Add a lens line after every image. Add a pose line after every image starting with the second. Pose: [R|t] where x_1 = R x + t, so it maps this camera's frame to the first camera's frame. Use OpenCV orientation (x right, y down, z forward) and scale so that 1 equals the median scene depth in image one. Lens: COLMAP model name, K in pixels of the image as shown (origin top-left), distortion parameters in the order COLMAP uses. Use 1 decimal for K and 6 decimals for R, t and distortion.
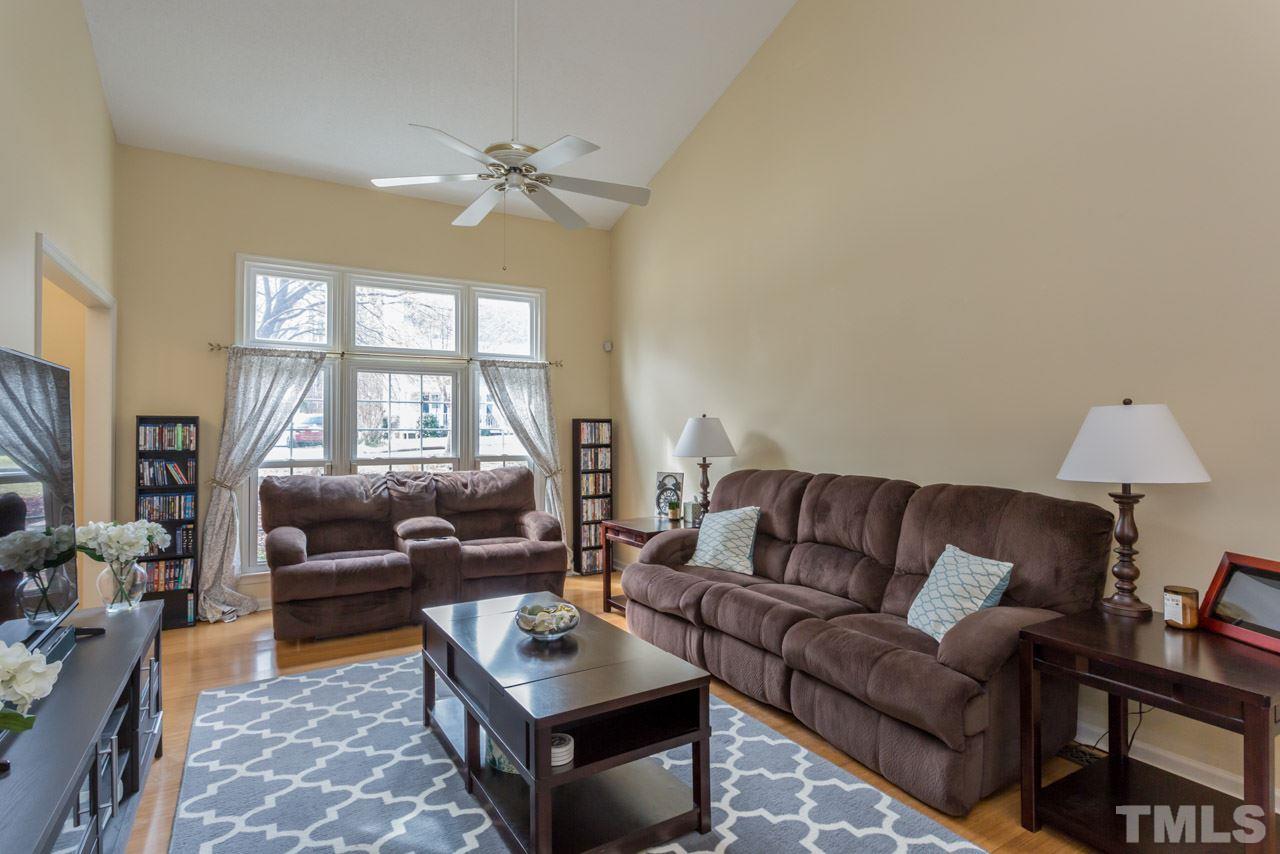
lens RADIAL K [[646.7, 0, 642.1], [0, 646.7, 417.2], [0, 0, 1]] dist [0.000910, 0.000324]
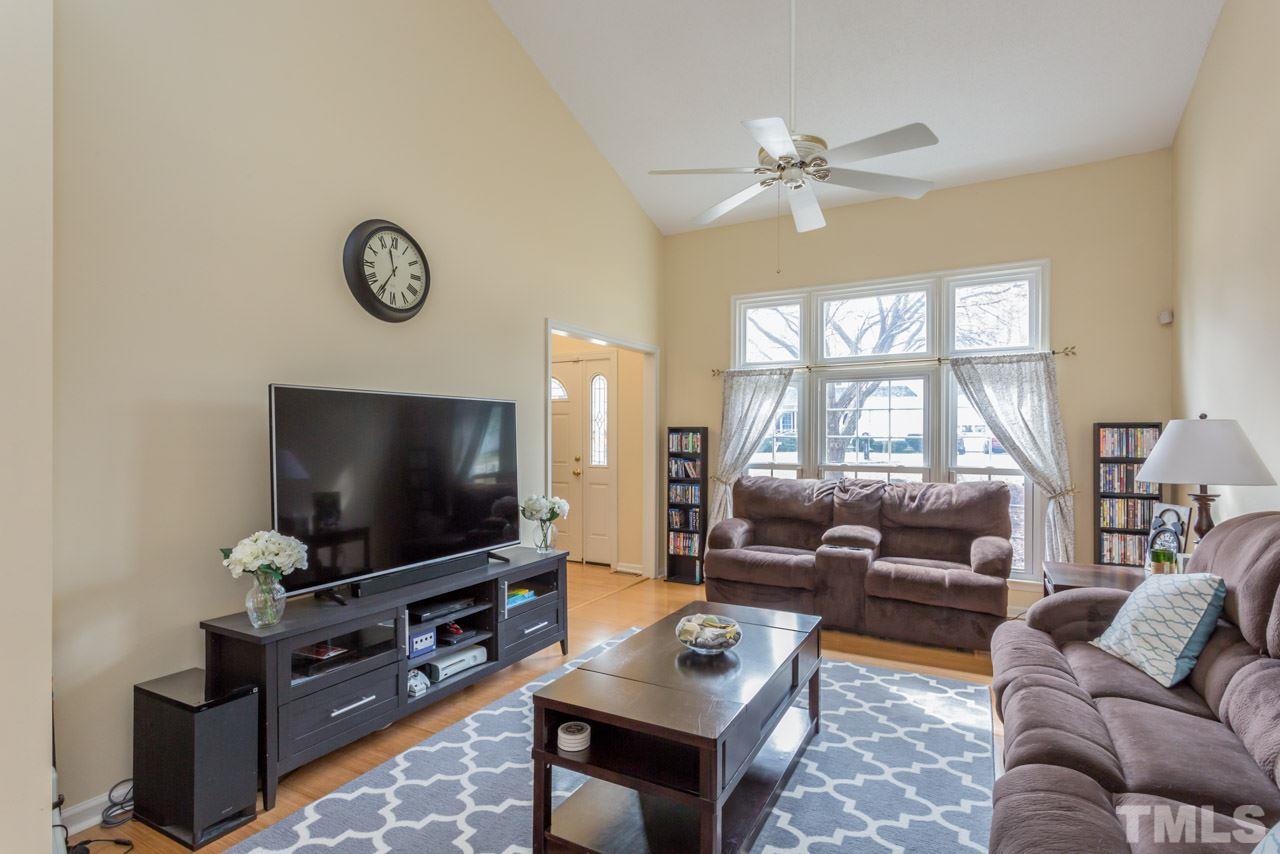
lens RADIAL K [[636.3, 0, 626.4], [0, 636.3, 431.7], [0, 0, 1]] dist [0.000122, 0.000136]
pose [[0.492687, -0.003356, -0.870200, 0.318861], [0.016966, 0.999840, 0.005750, -0.001305], [0.870041, -0.017596, 0.492665, 0.203431]]
